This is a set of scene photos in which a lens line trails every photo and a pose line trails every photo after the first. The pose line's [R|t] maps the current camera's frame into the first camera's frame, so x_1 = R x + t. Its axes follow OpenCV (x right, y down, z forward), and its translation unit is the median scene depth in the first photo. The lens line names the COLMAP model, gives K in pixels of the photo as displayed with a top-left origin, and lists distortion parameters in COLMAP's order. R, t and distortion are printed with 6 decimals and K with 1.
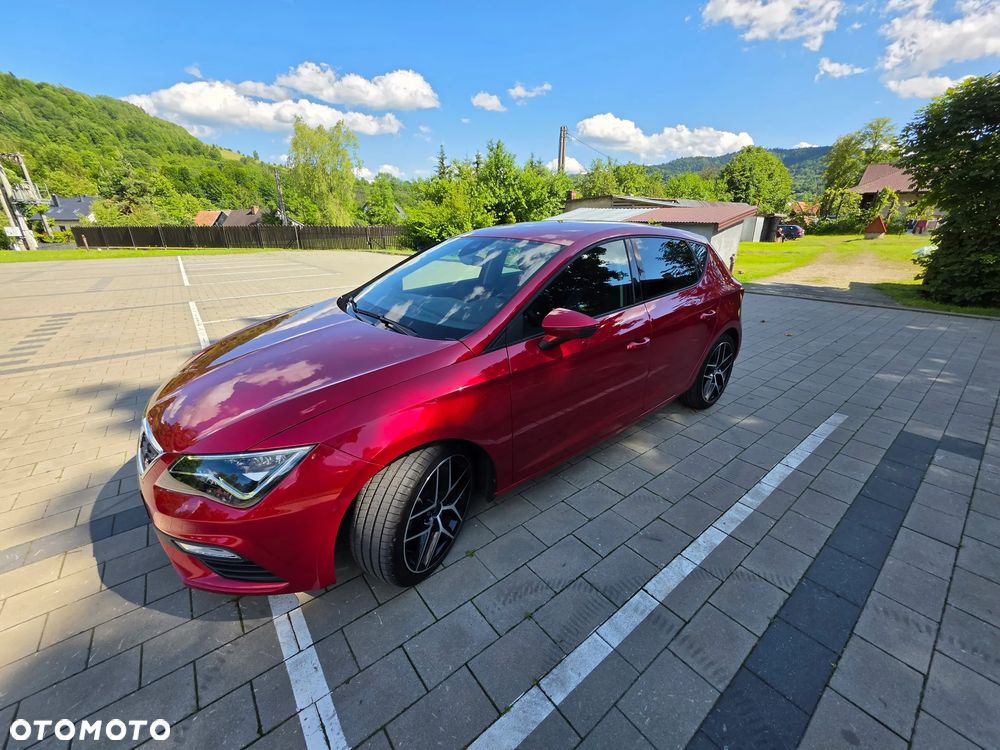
lens RADIAL K [[399.7, 0, 501.1], [0, 399.7, 376.7], [0, 0, 1]] dist [-0.002996, 0.000257]
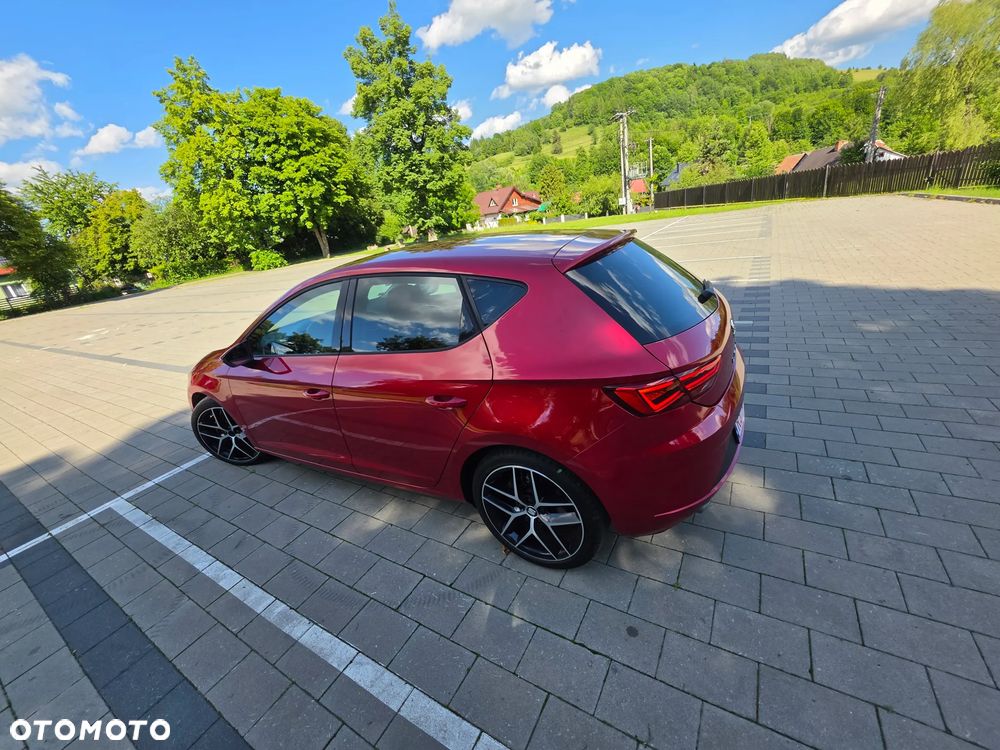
lens RADIAL K [[407.5, 0, 502.9], [0, 407.5, 379.8], [0, 0, 1]] dist [-0.002385, -0.000111]
pose [[0.349997, 0.306954, -0.885032, 0.133185], [-0.197631, 0.947719, 0.250540, -0.043765], [0.915666, 0.087221, 0.392363, 0.100608]]
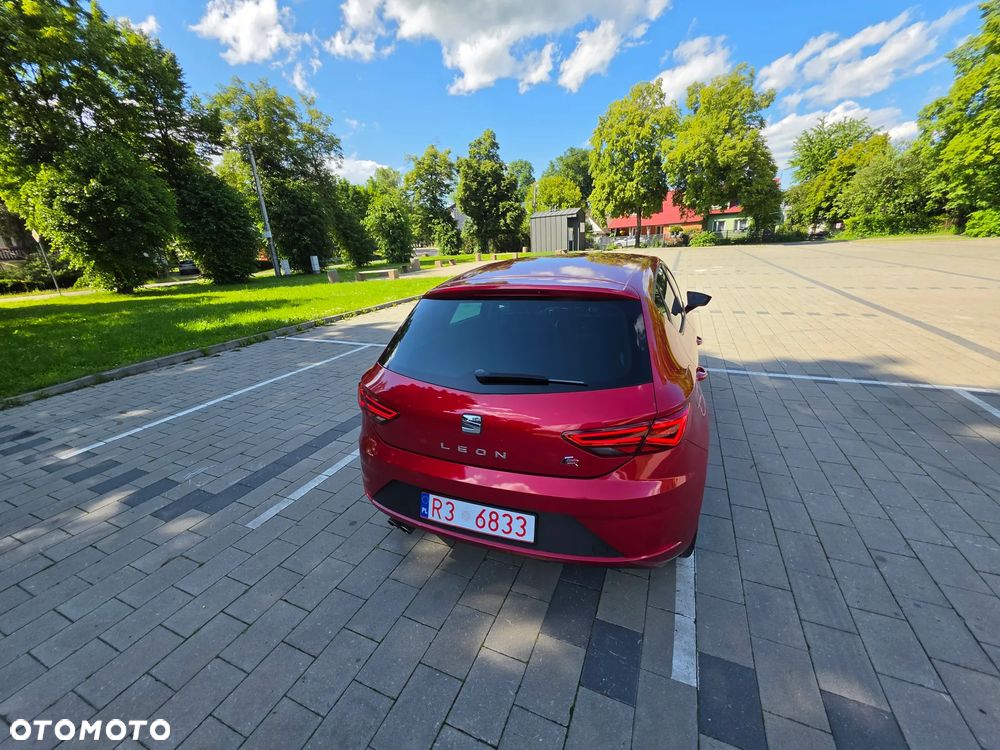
lens RADIAL K [[399.1, 0, 499.4], [0, 399.1, 379.9], [0, 0, 1]] dist [-0.001716, 0.000259]
pose [[-0.880321, 0.201602, -0.429409, 0.097399], [-0.120385, 0.780629, 0.613292, -0.089113], [0.458849, 0.591588, -0.662934, 0.214476]]
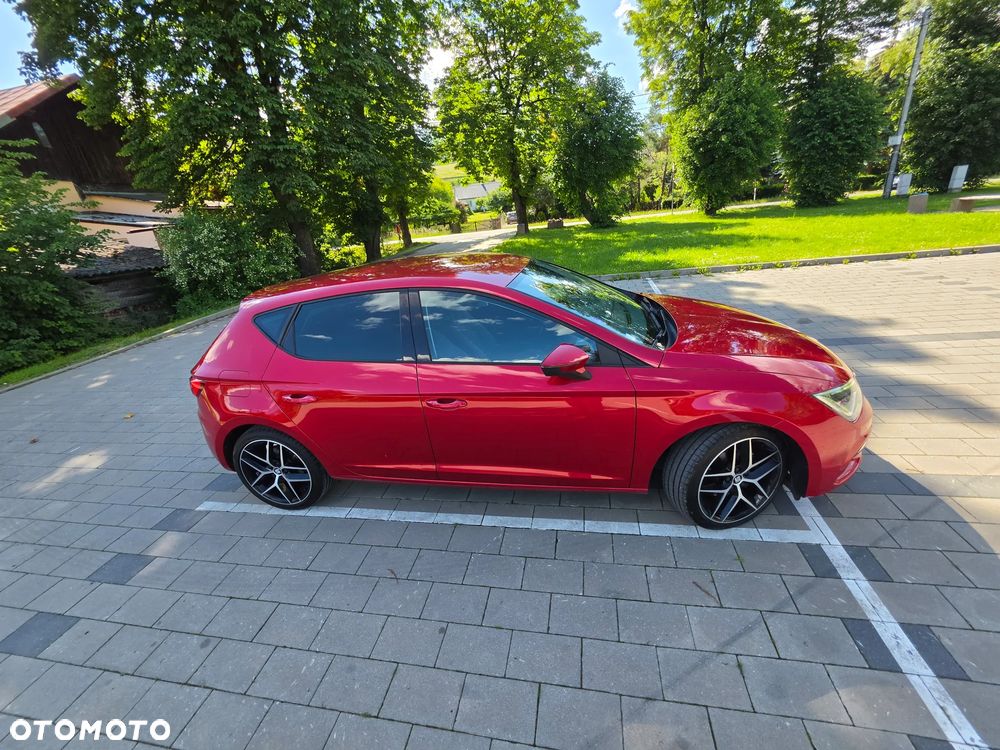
lens RADIAL K [[402.4, 0, 503.0], [0, 402.4, 376.2], [0, 0, 1]] dist [-0.002025, 0.000283]
pose [[-0.650829, -0.225662, 0.724912, -0.087519], [0.373789, 0.735833, 0.564651, -0.080523], [-0.660835, 0.638456, -0.394552, 0.176171]]
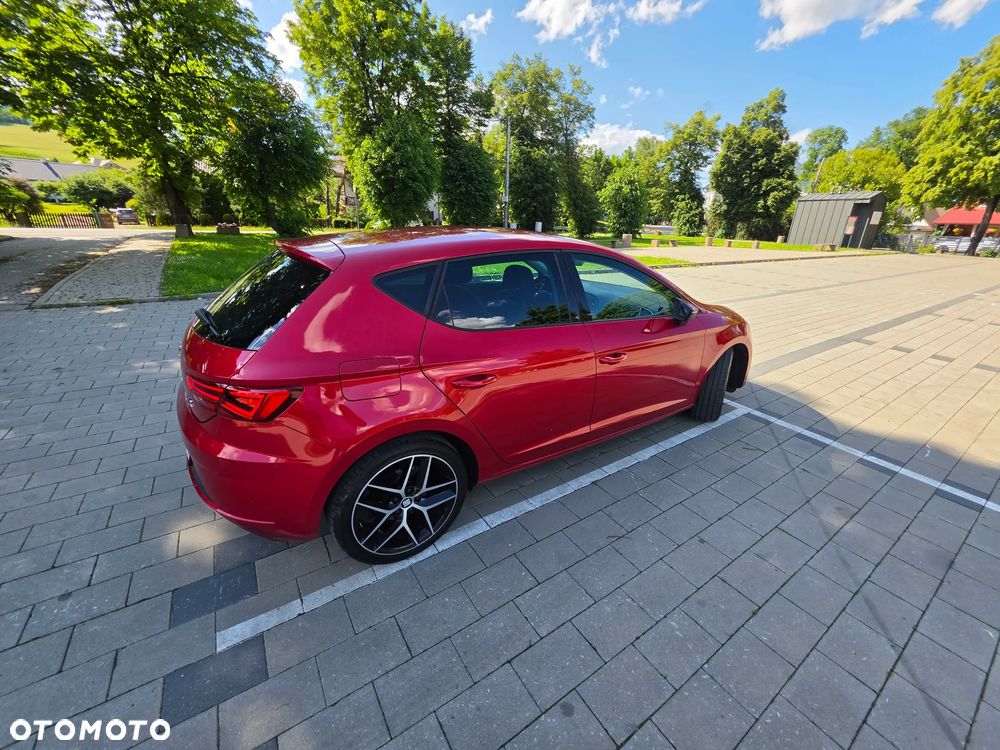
lens RADIAL K [[399.7, 0, 501.9], [0, 399.7, 376.4], [0, 0, 1]] dist [-0.002892, 0.000335]
pose [[-0.996369, -0.058100, 0.062233, 0.006471], [-0.000016, 0.731093, 0.682278, -0.091824], [-0.085138, 0.679799, -0.728440, 0.228204]]
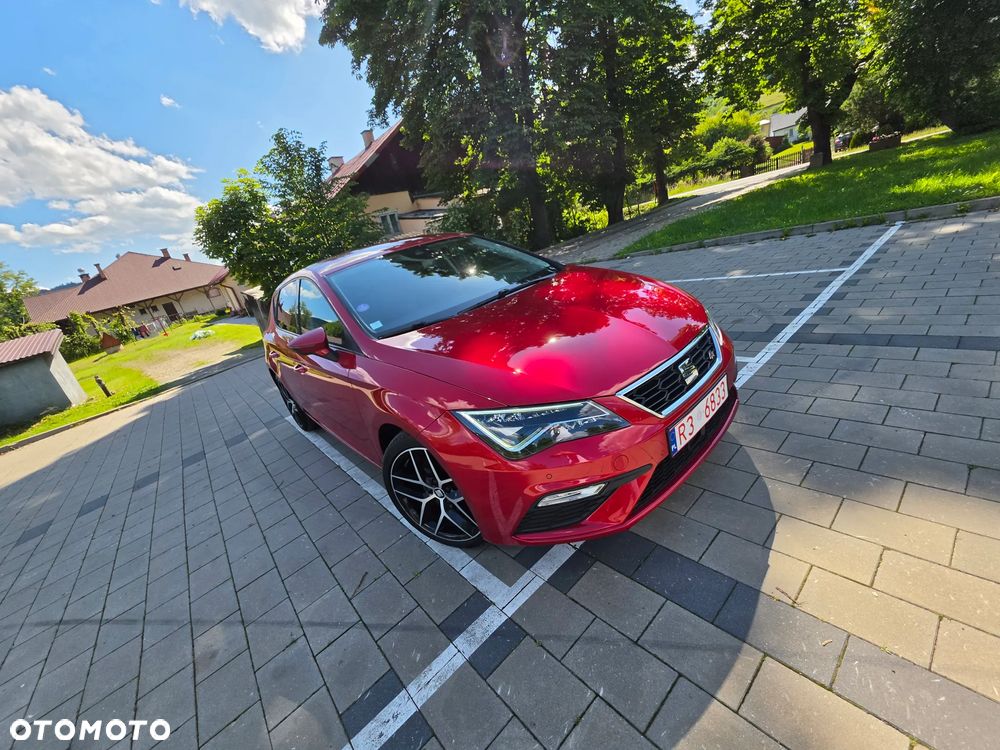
lens RADIAL K [[403.6, 0, 501.3], [0, 403.6, 378.1], [0, 0, 1]] dist [-0.002653, 0.000160]
pose [[-0.034799, -0.340583, 0.939570, -0.128112], [0.588339, 0.752985, 0.294739, -0.027223], [-0.807865, 0.563043, 0.174175, 0.085894]]
